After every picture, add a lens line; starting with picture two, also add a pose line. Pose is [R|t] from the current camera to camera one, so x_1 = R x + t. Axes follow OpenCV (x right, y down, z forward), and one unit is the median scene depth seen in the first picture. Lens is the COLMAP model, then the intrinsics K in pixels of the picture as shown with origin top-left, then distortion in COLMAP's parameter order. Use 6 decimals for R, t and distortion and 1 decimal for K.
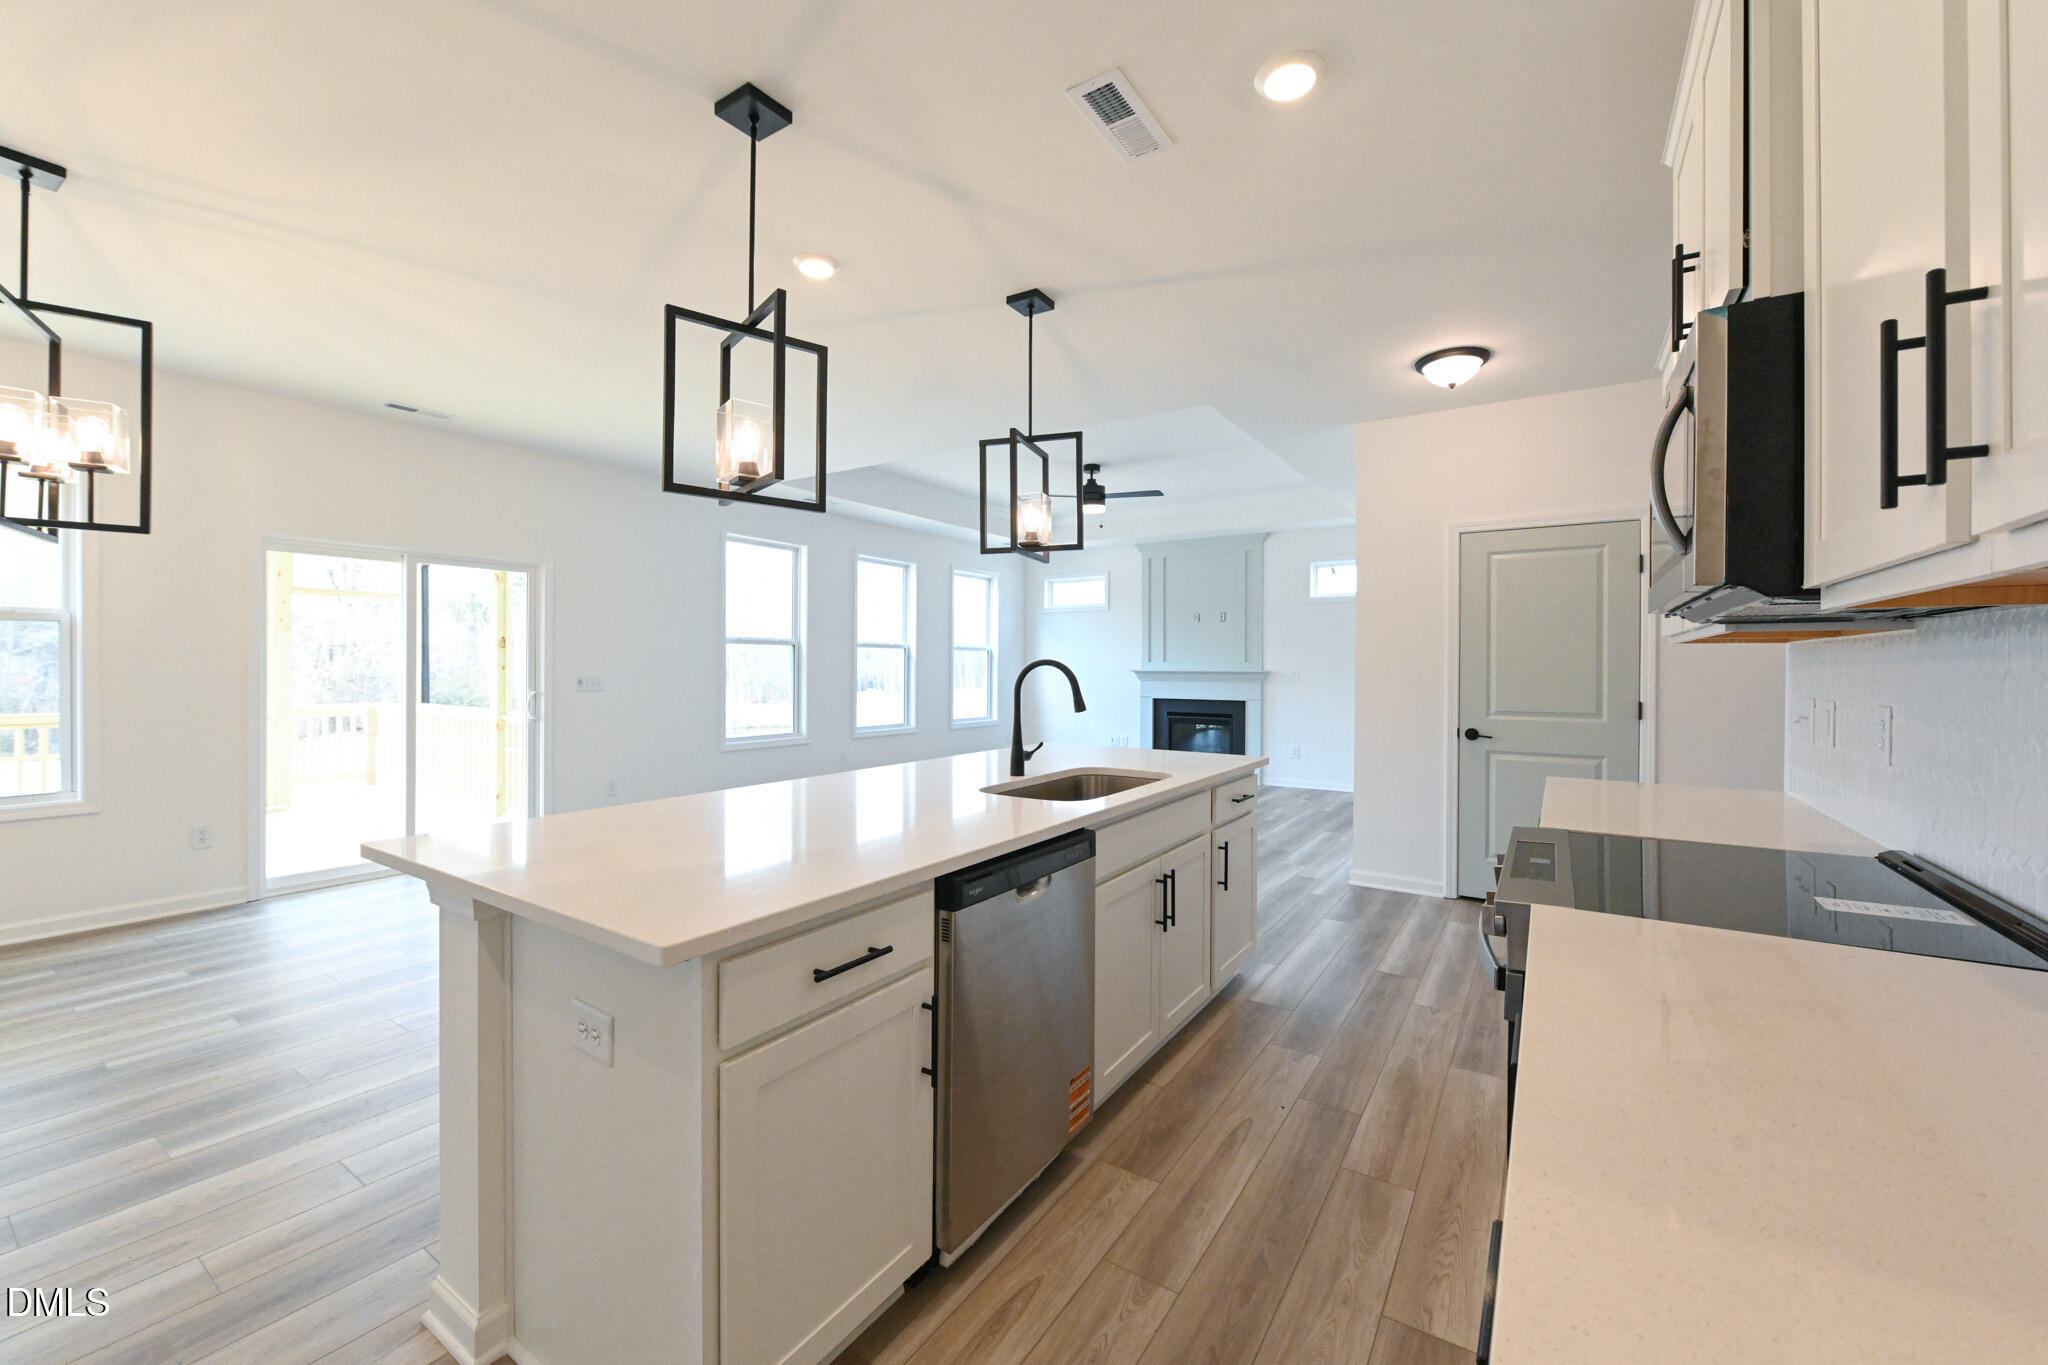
lens RADIAL K [[804.4, 0, 1018.4], [0, 804.4, 668.4], [0, 0, 1]] dist [-0.011129, -0.000043]
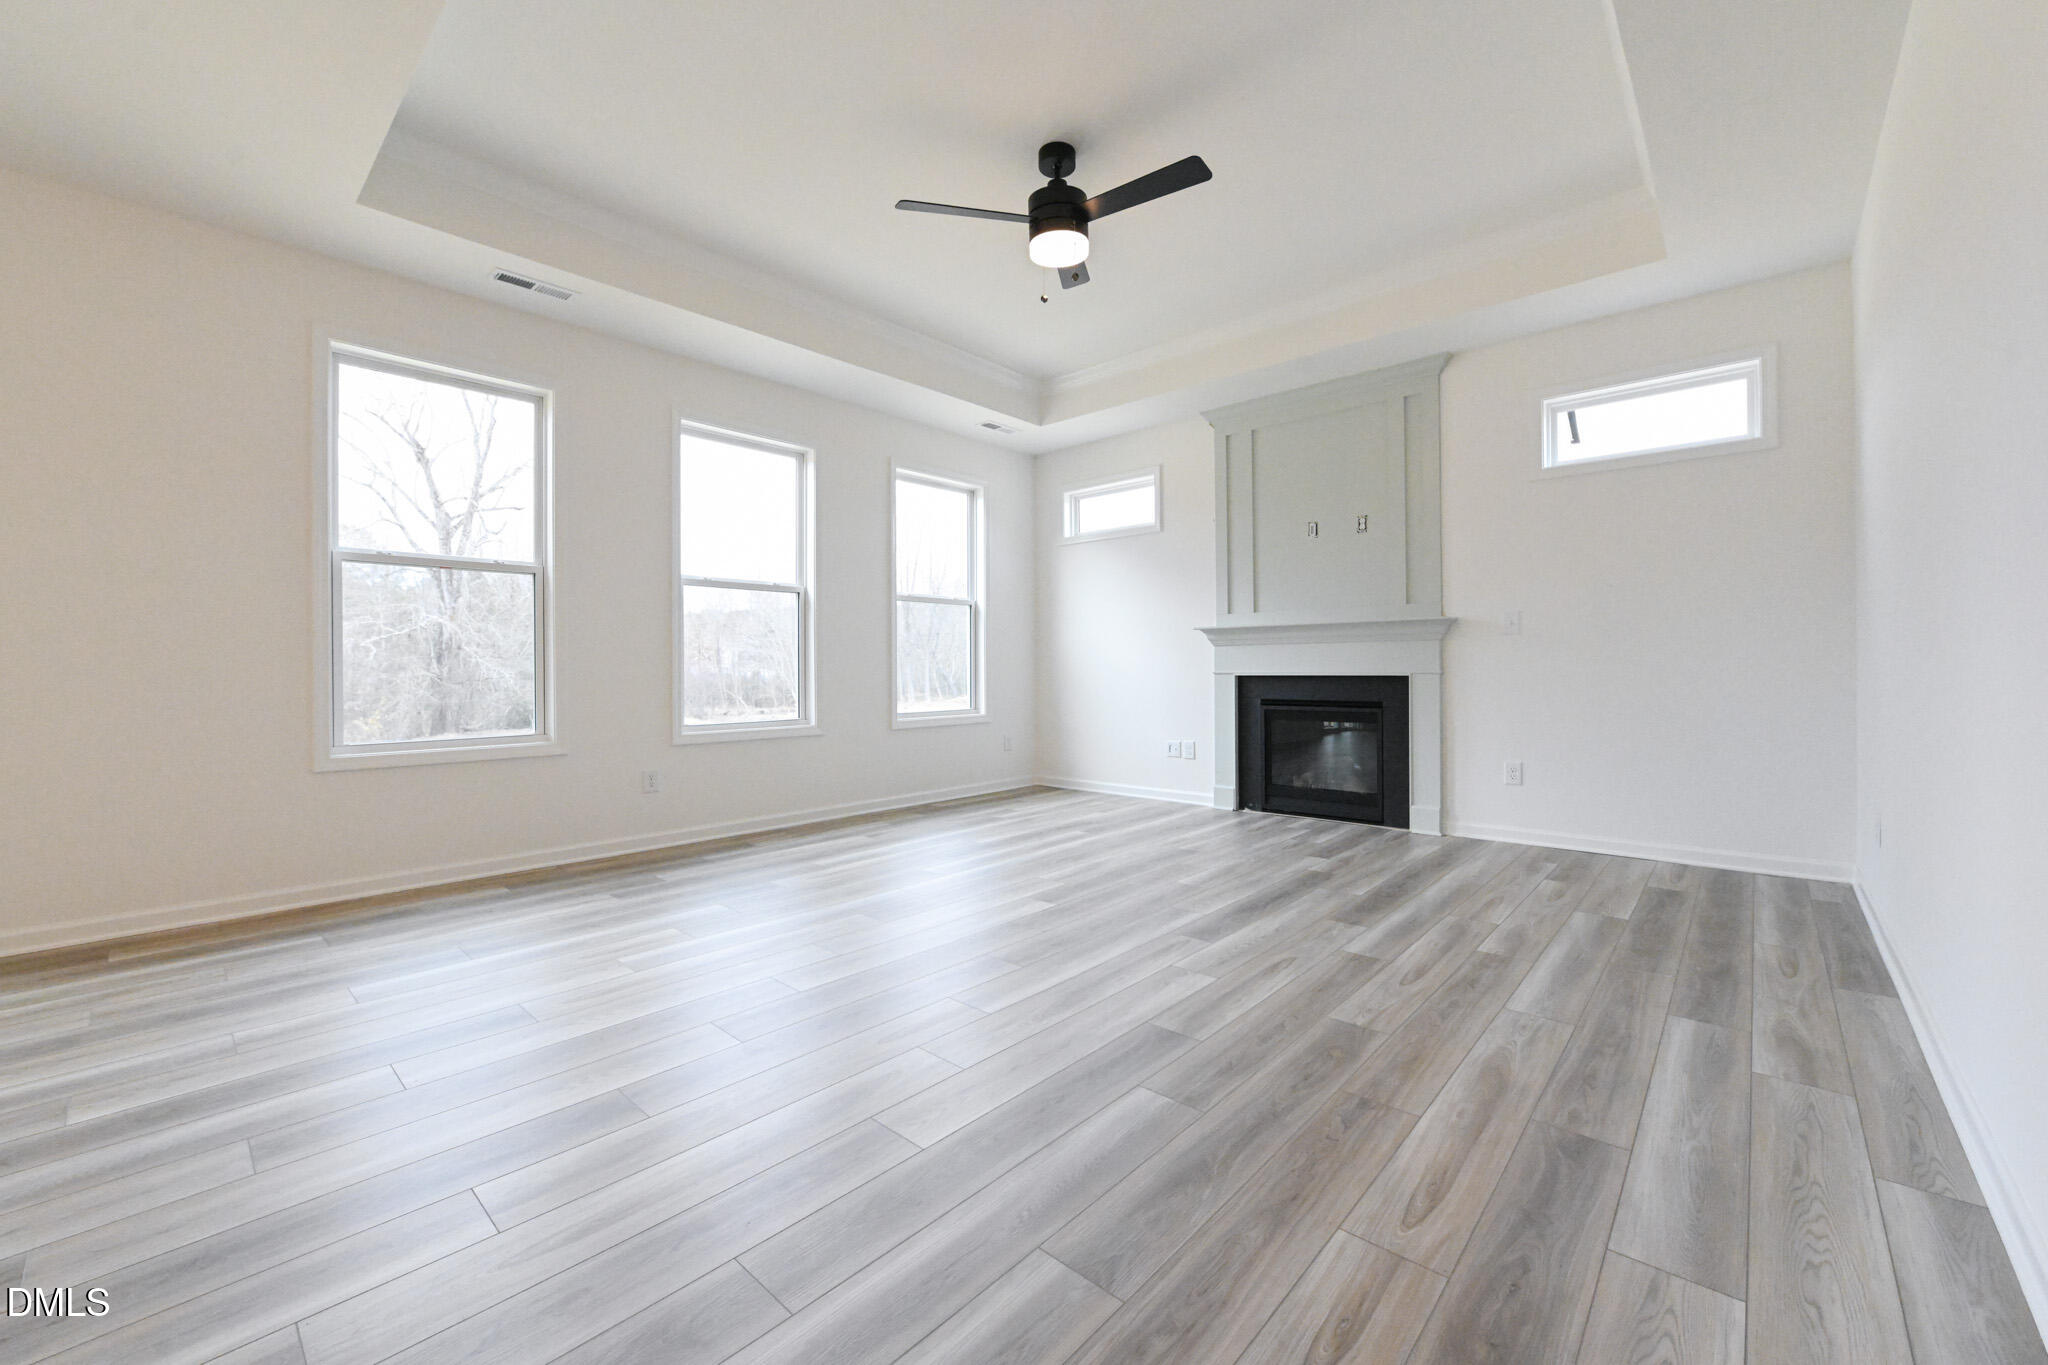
lens RADIAL K [[804.4, 0, 1018.4], [0, 804.4, 668.4], [0, 0, 1]] dist [-0.011129, -0.000043]
pose [[0.988455, -0.011933, -0.151042, 0.107667], [0.011796, 0.999929, -0.001808, 0.033425], [0.151053, 0.000005, 0.988526, 0.437627]]
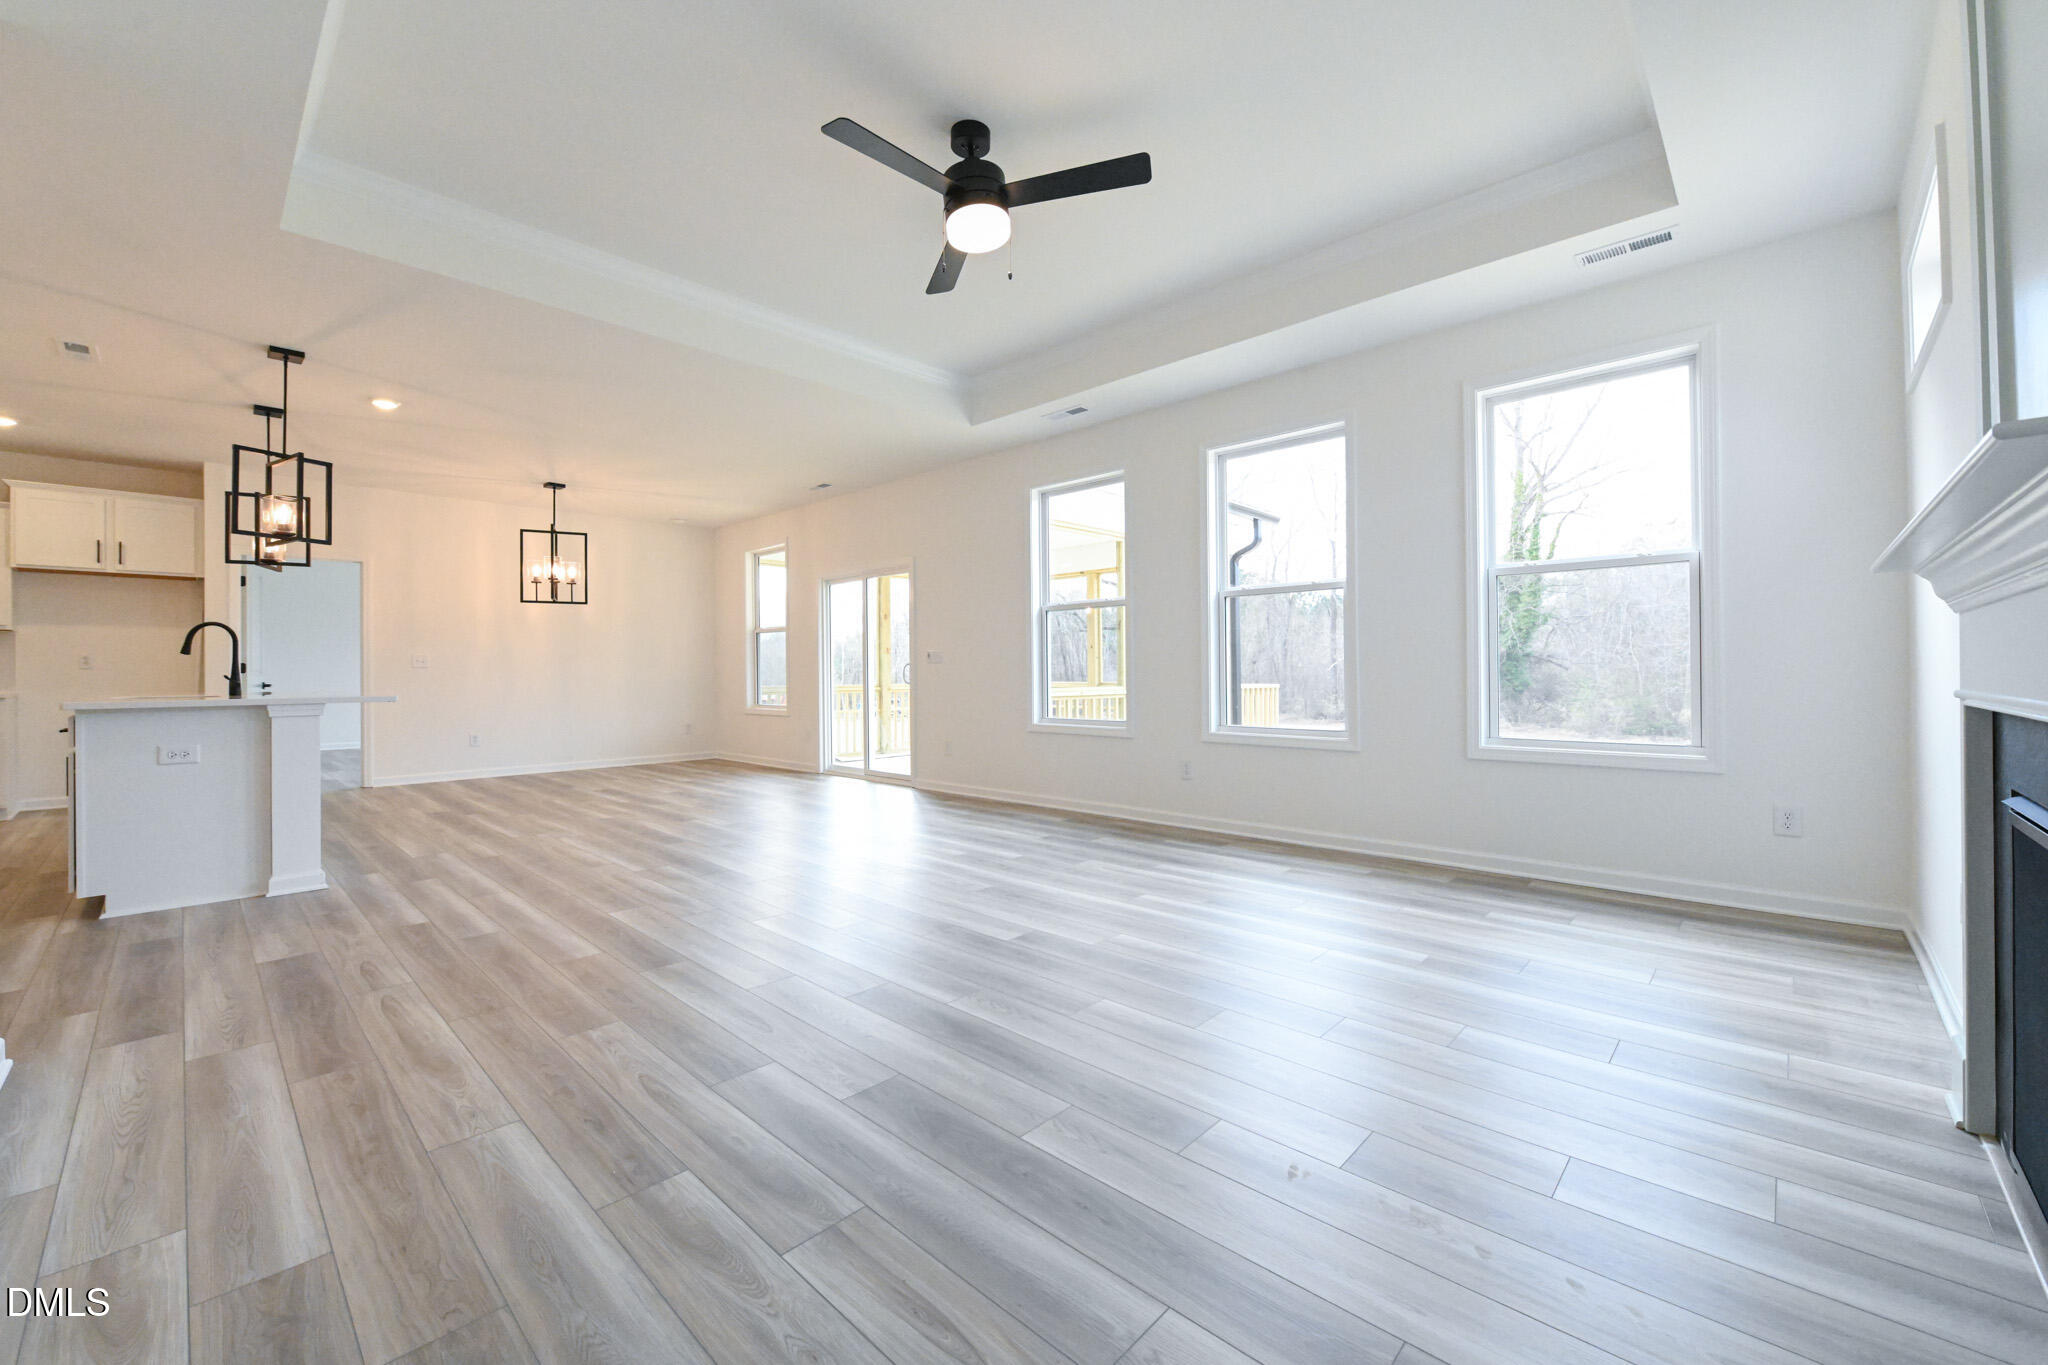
lens RADIAL K [[796.8, 0, 1022.0], [0, 796.8, 668.5], [0, 0, 1]] dist [-0.009227, -0.000233]
pose [[-0.158432, -0.009272, -0.987326, 0.404015], [0.005440, 0.999933, -0.010263, 0.031388], [0.987355, -0.006997, -0.158370, 0.877548]]
